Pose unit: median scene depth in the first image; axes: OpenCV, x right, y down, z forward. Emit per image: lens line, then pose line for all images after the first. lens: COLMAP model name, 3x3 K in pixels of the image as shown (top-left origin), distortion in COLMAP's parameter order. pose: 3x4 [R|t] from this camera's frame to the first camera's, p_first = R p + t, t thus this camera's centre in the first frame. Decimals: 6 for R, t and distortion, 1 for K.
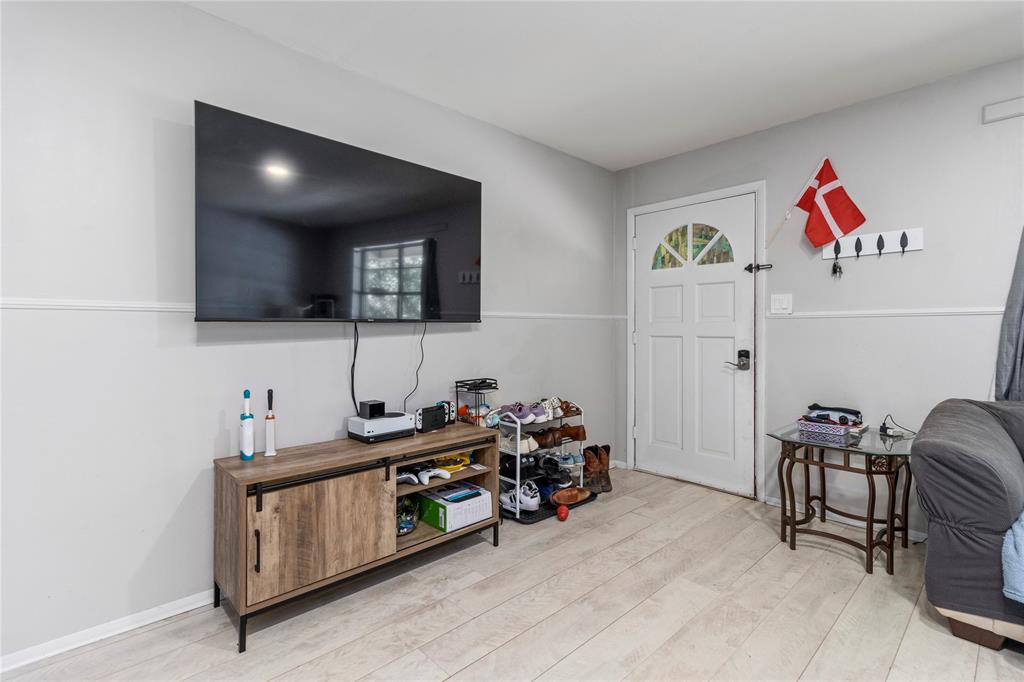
lens RADIAL K [[477.1, 0, 514.4], [0, 477.1, 331.4], [0, 0, 1]] dist [0.003480, 0.000566]
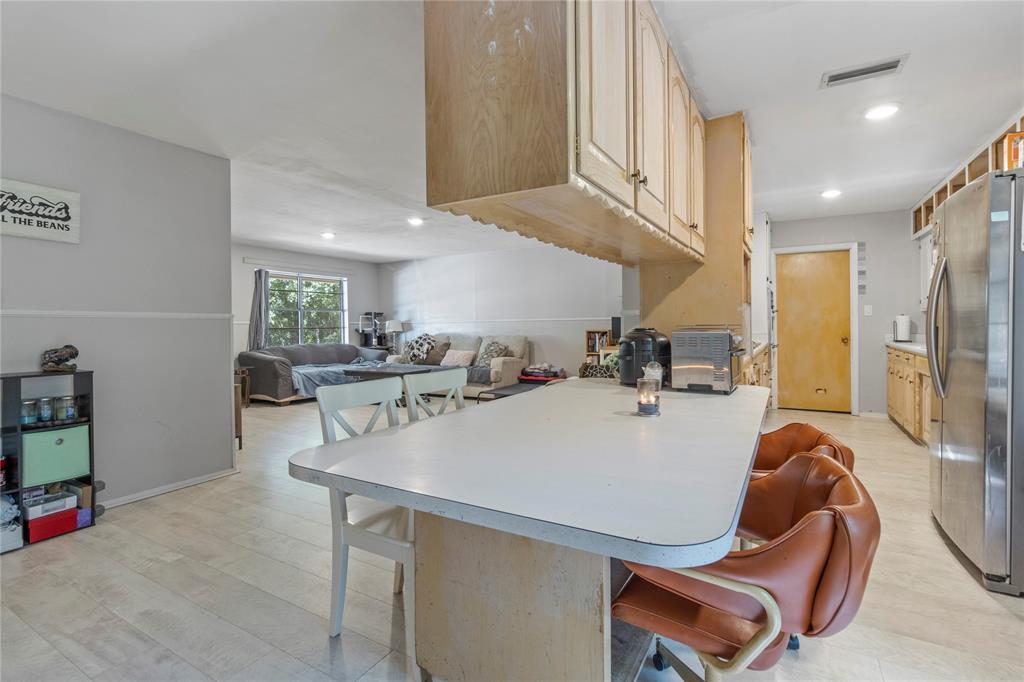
lens RADIAL K [[477.1, 0, 514.4], [0, 477.1, 331.4], [0, 0, 1]] dist [0.003480, 0.000566]
pose [[-0.282188, -0.005987, 0.959341, -2.135682], [0.015247, 0.999826, 0.010725, 0.003468], [-0.959238, 0.017654, -0.282047, 0.164100]]
